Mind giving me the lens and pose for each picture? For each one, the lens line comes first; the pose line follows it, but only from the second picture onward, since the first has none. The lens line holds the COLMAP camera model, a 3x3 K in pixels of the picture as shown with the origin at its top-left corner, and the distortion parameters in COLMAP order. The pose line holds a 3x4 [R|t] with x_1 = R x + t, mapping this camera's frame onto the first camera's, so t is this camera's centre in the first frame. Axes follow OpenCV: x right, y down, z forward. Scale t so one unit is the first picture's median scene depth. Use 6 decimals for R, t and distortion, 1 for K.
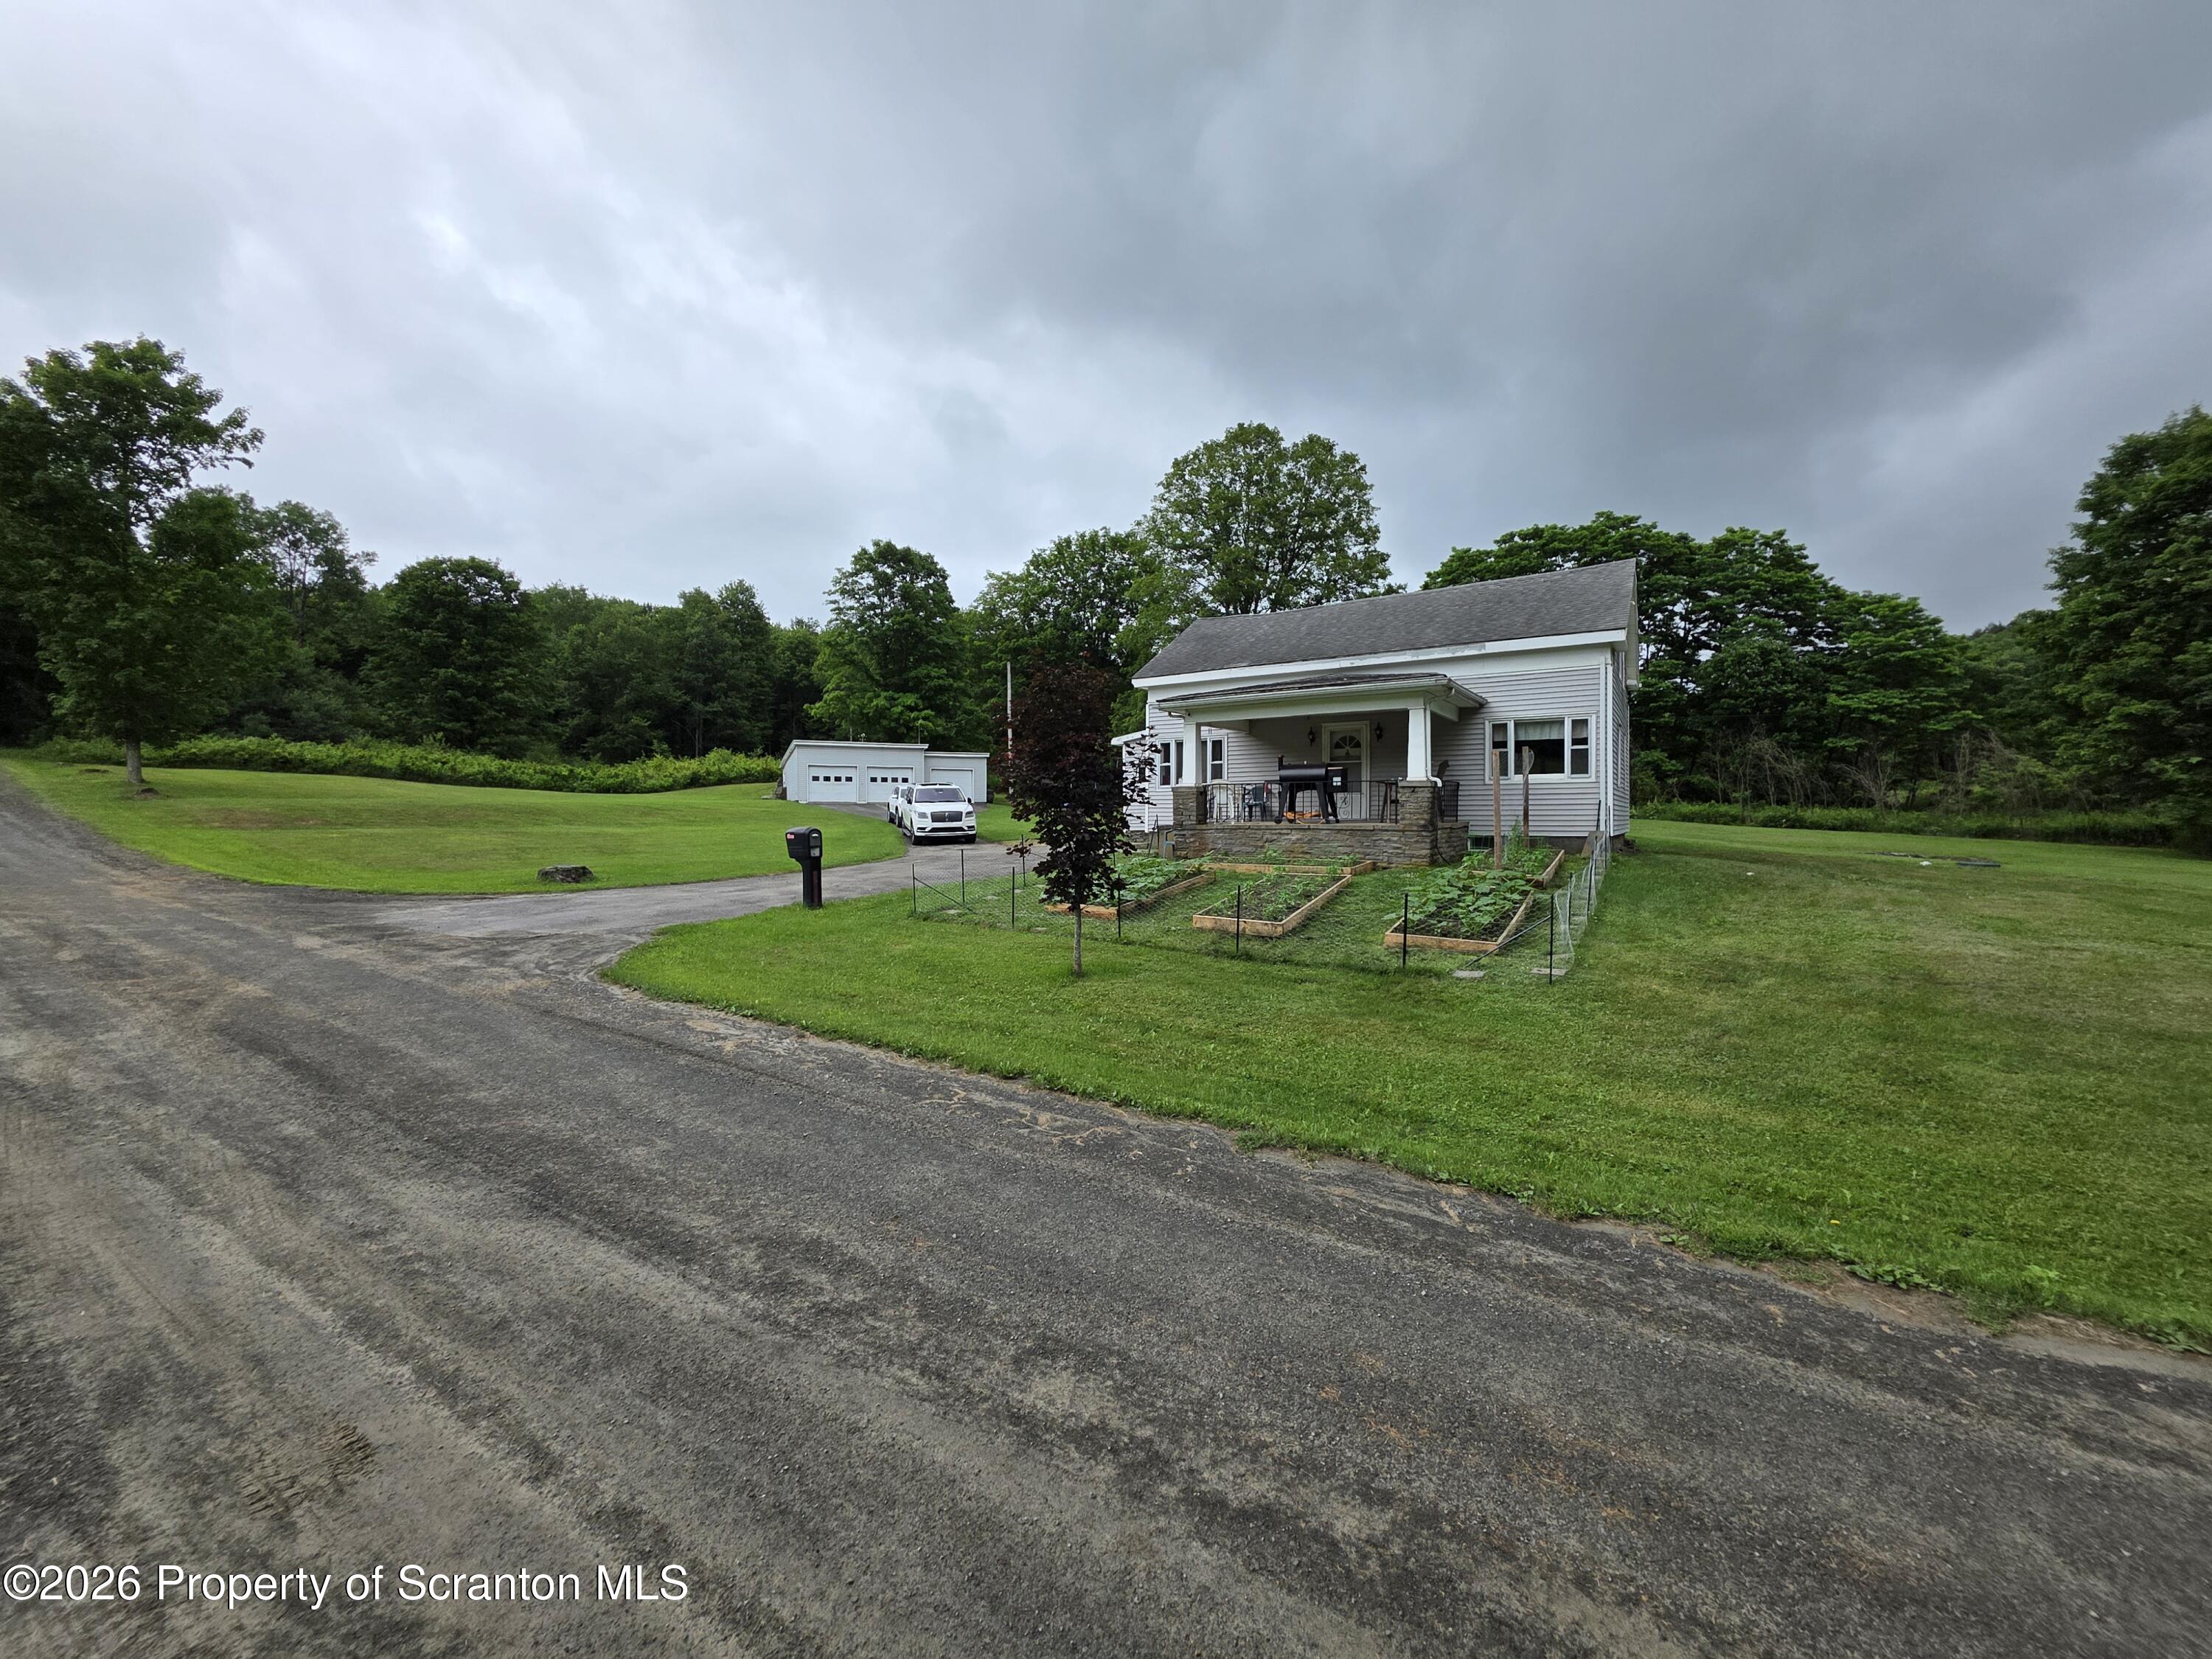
lens RADIAL K [[887.8, 0, 1099.3], [0, 887.8, 827.1], [0, 0, 1]] dist [0.002258, 0.000026]
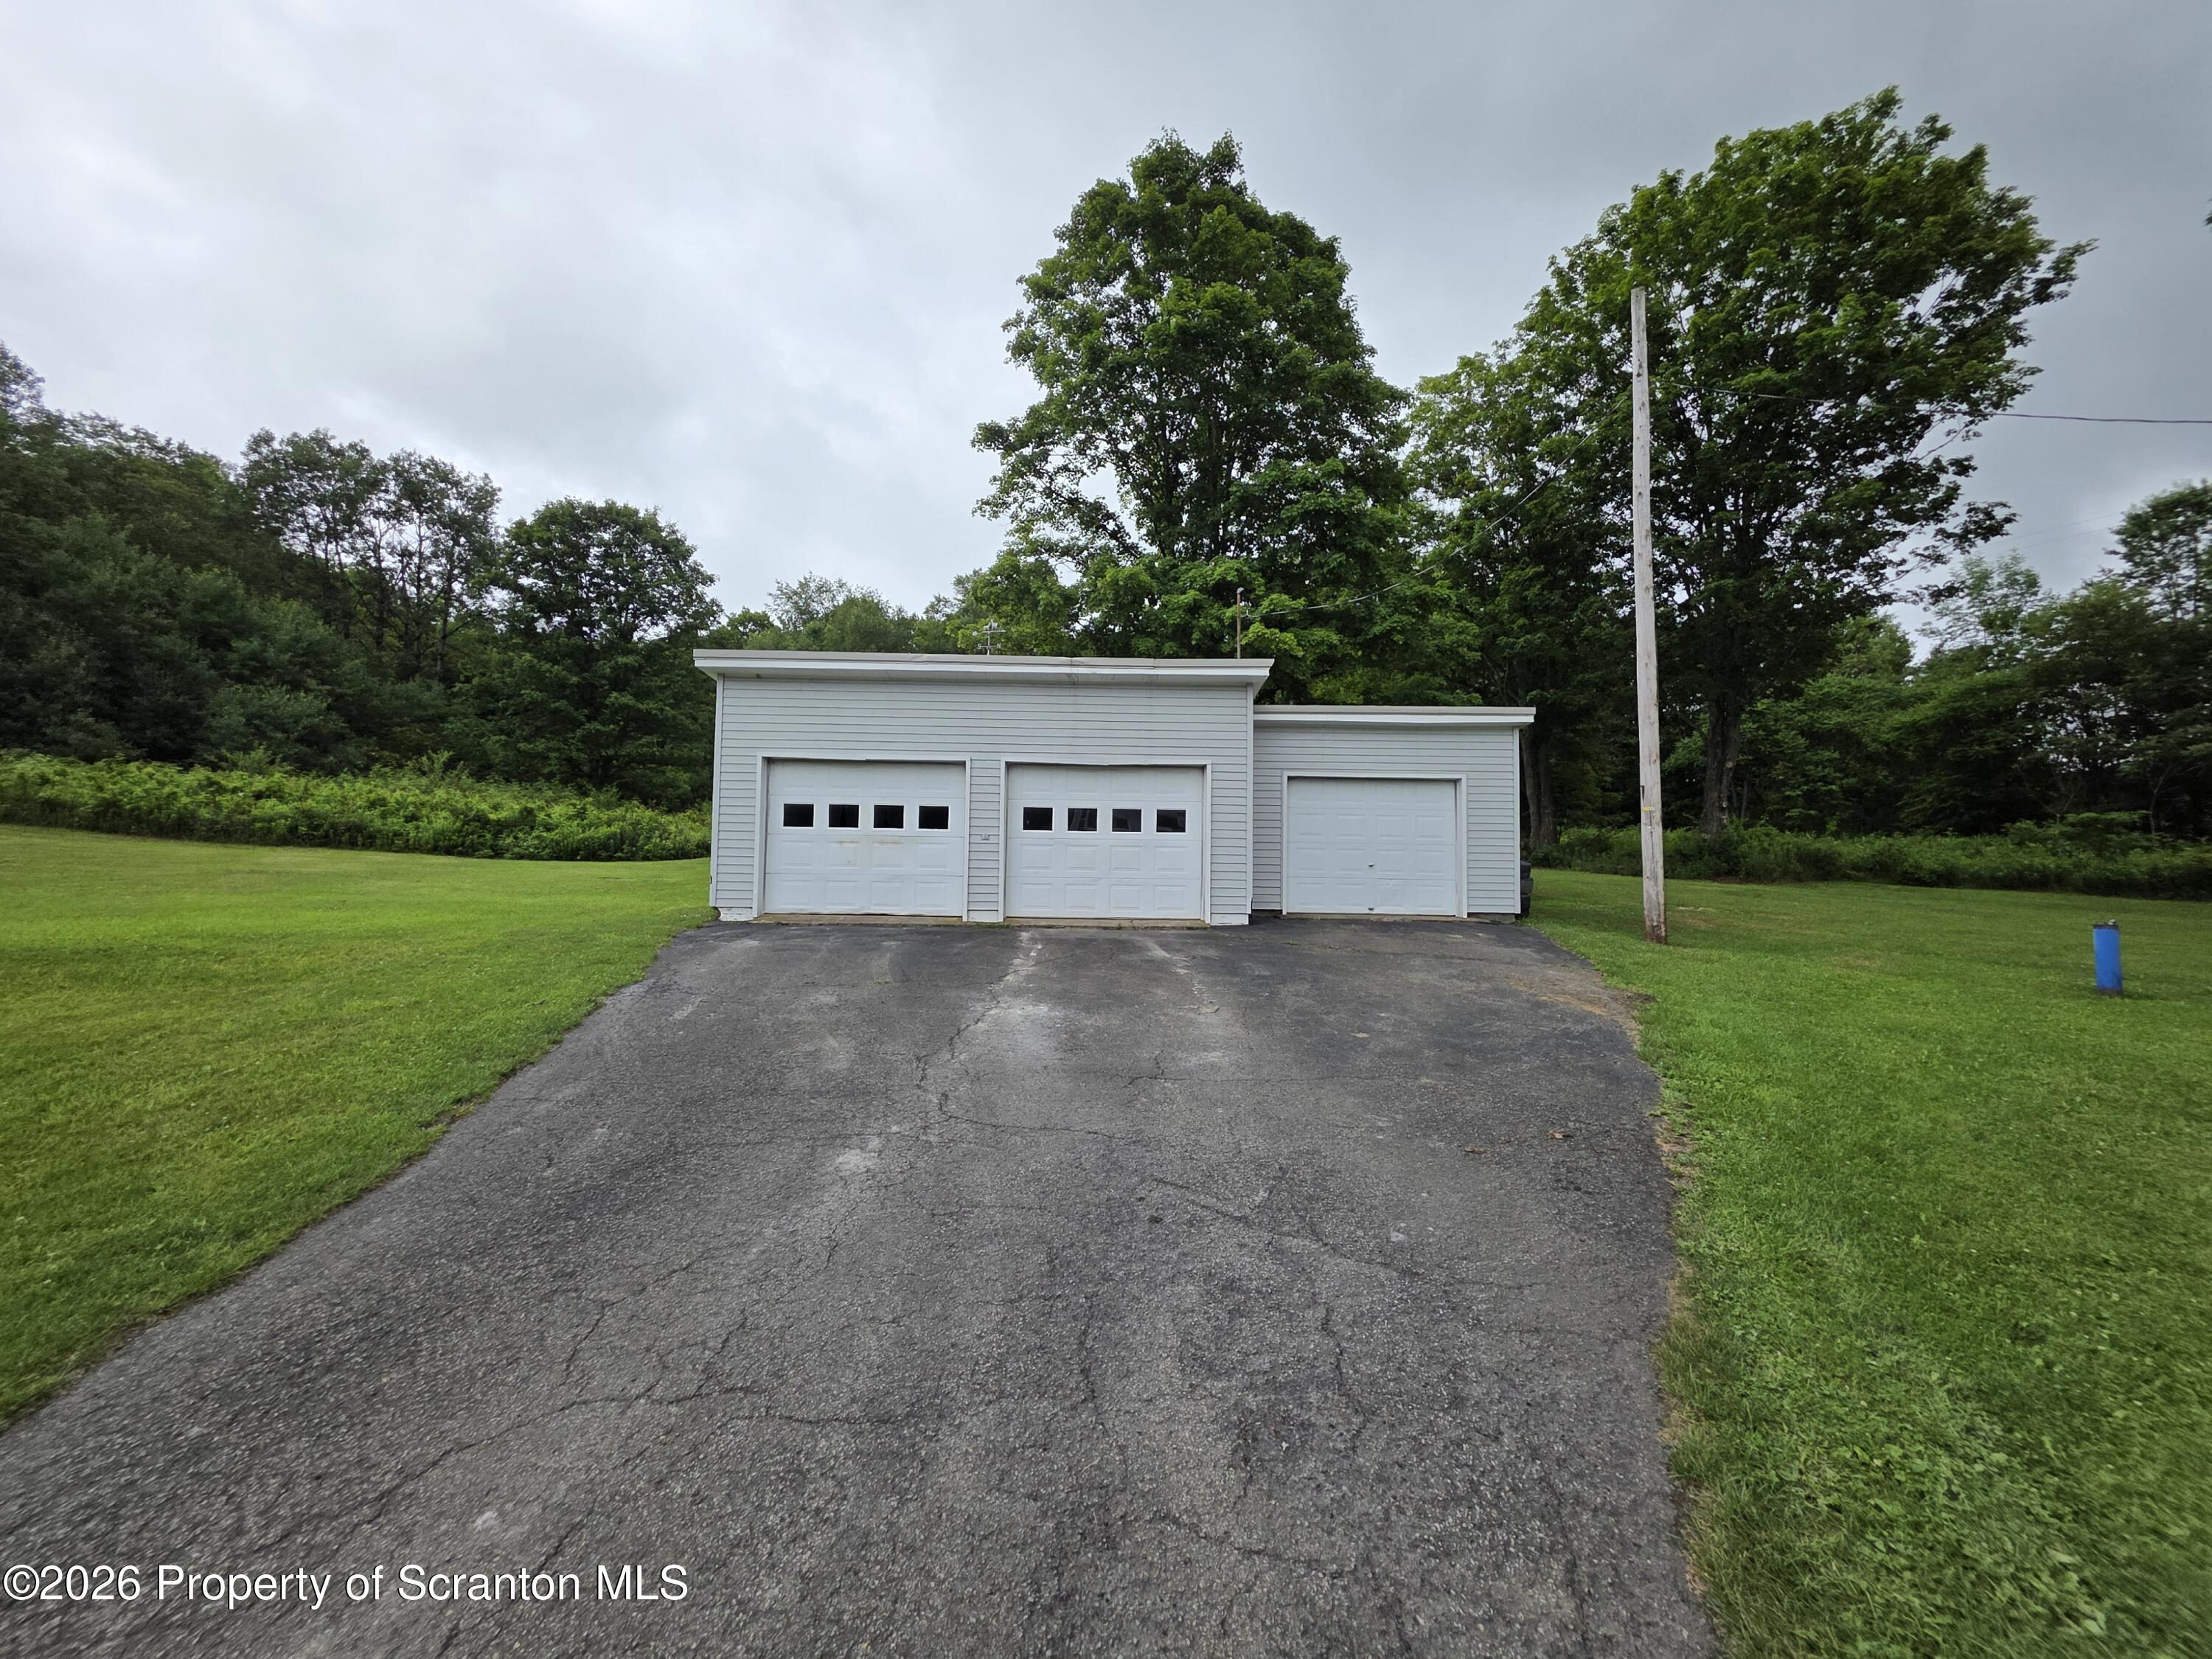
lens RADIAL K [[887.8, 0, 1105.1], [0, 887.8, 817.8], [0, 0, 1]] dist [0.002258, 0.000026]
pose [[0.916958, -0.010854, -0.398836, -0.133637], [-0.018796, 0.997345, -0.070356, -0.035135], [0.398540, 0.072010, 0.914319, 0.739592]]
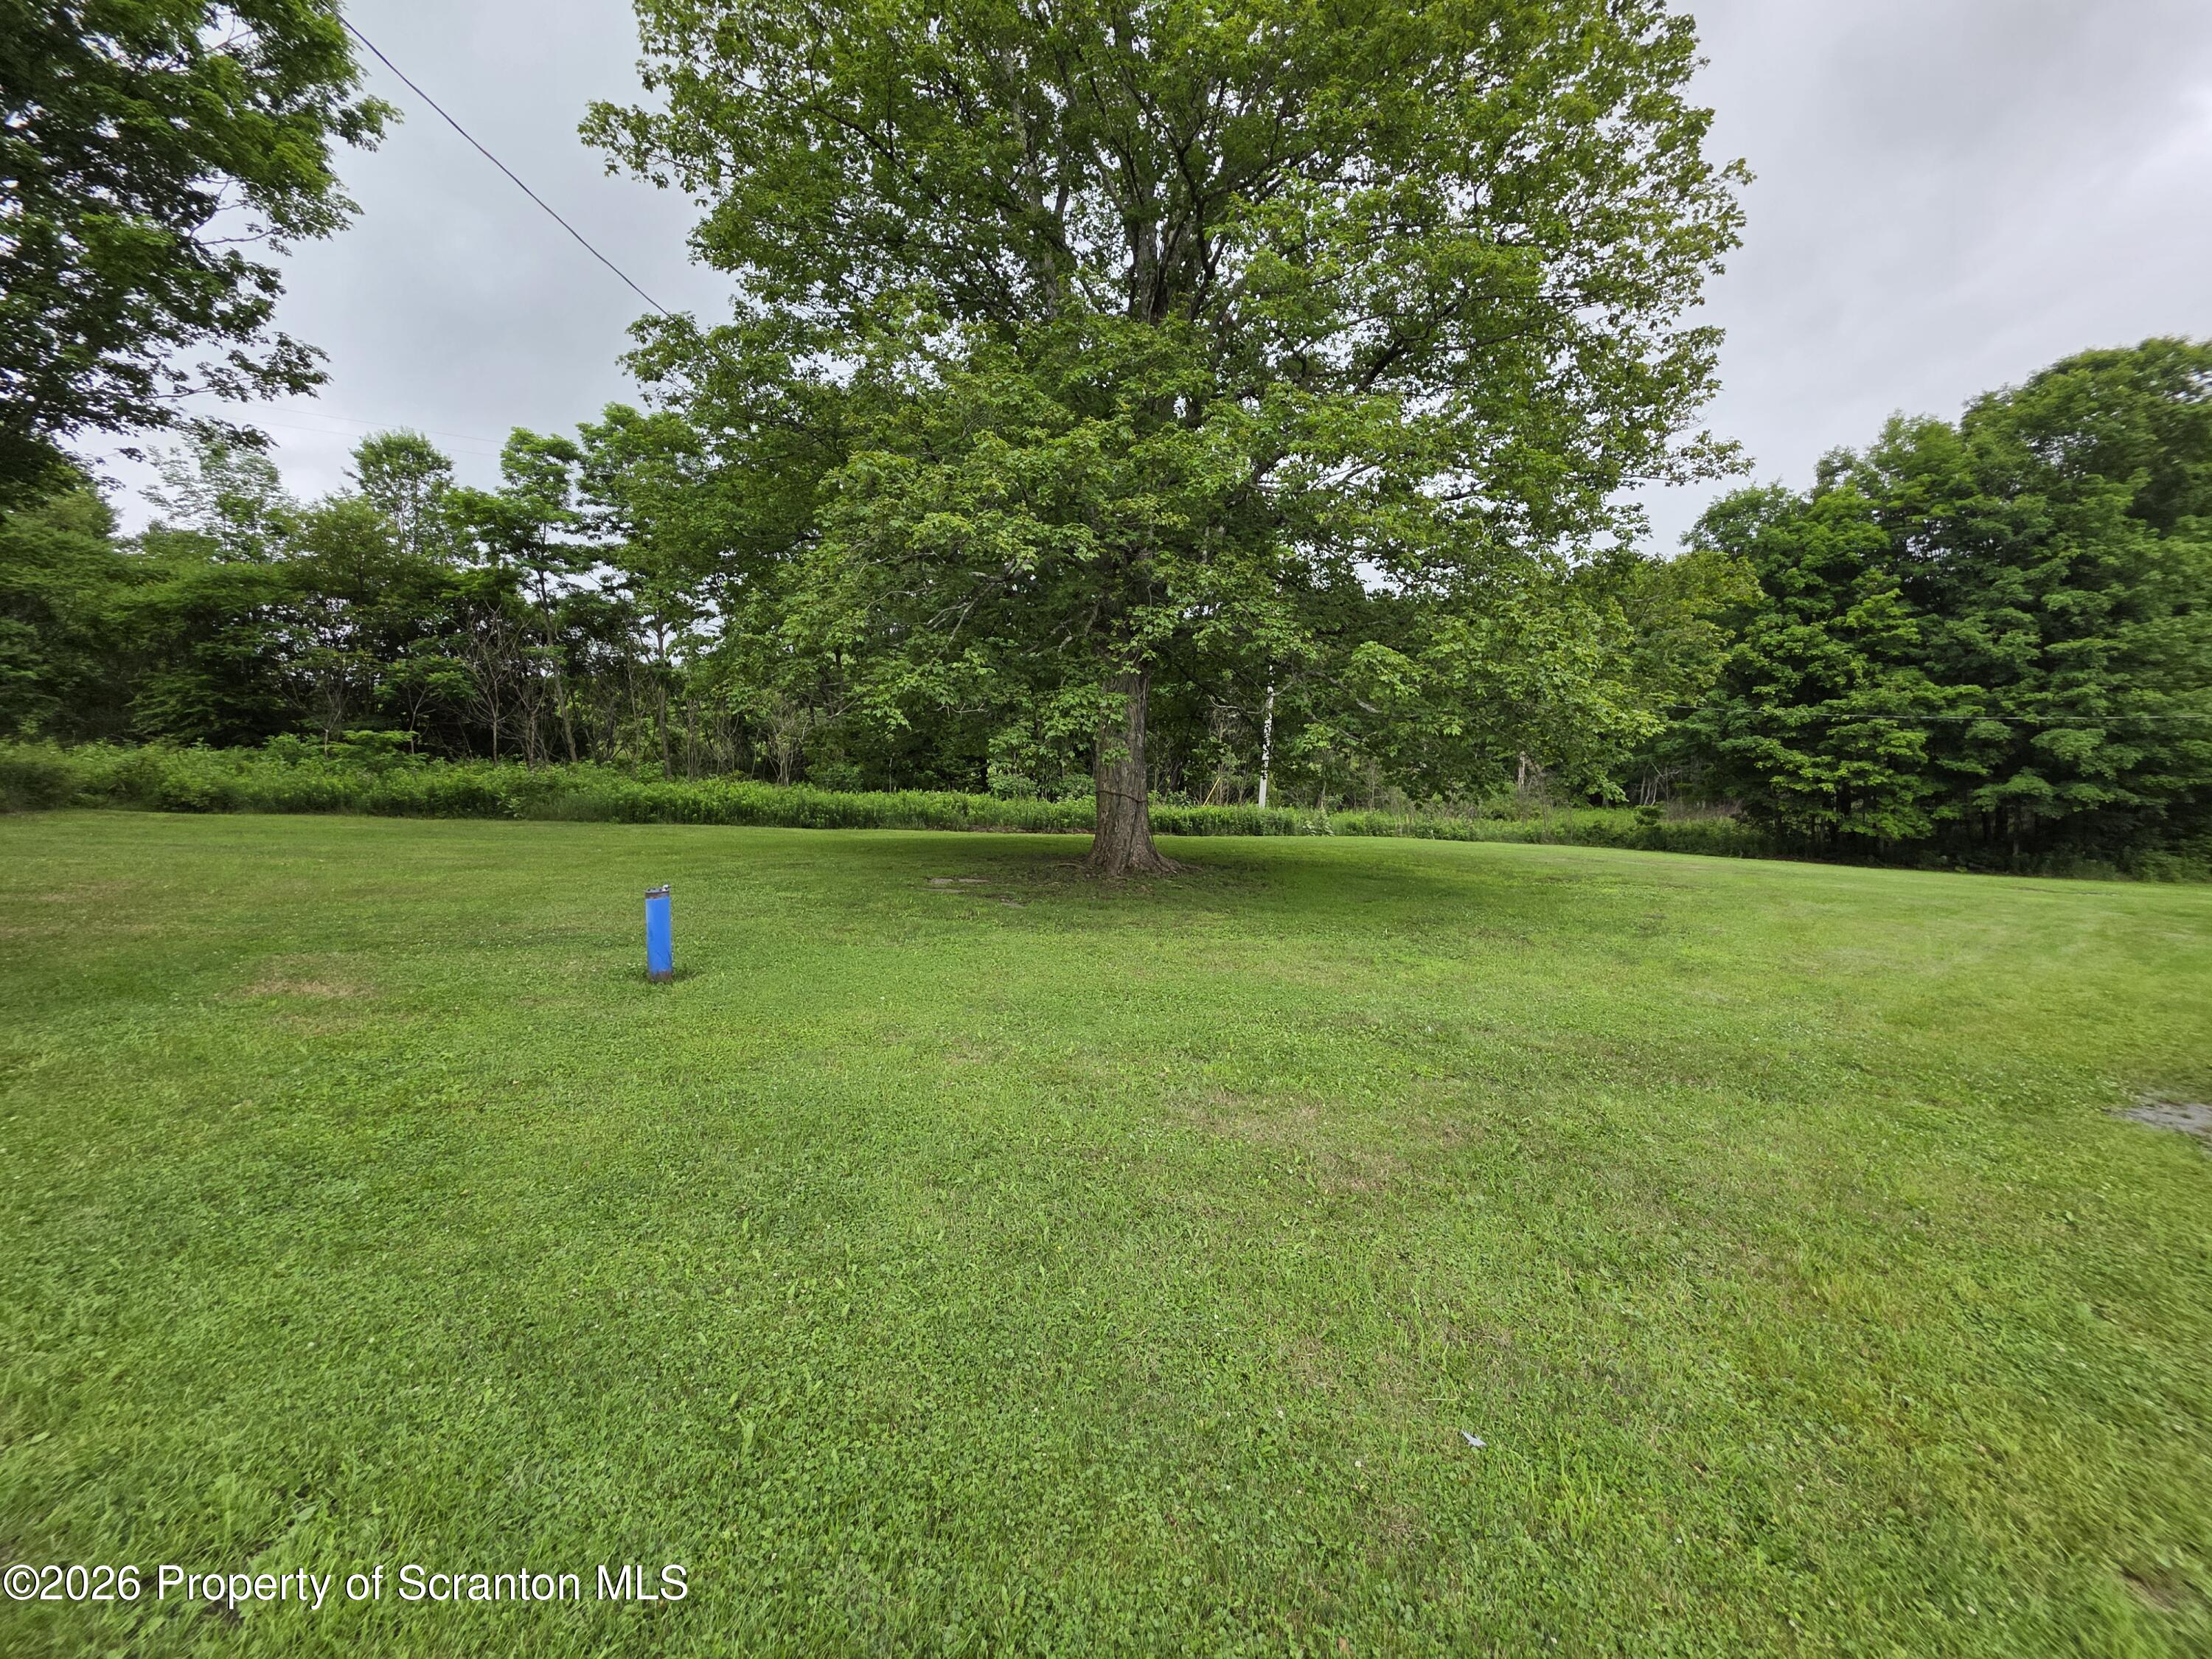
lens RADIAL K [[887.8, 0, 1107.9], [0, 887.8, 824.1], [0, 0, 1]] dist [0.002258, 0.000026]
pose [[0.380825, -0.038967, 0.923826, -0.122485], [0.013833, 0.999240, 0.036445, -0.044816], [-0.924544, -0.001100, 0.381074, 0.861532]]
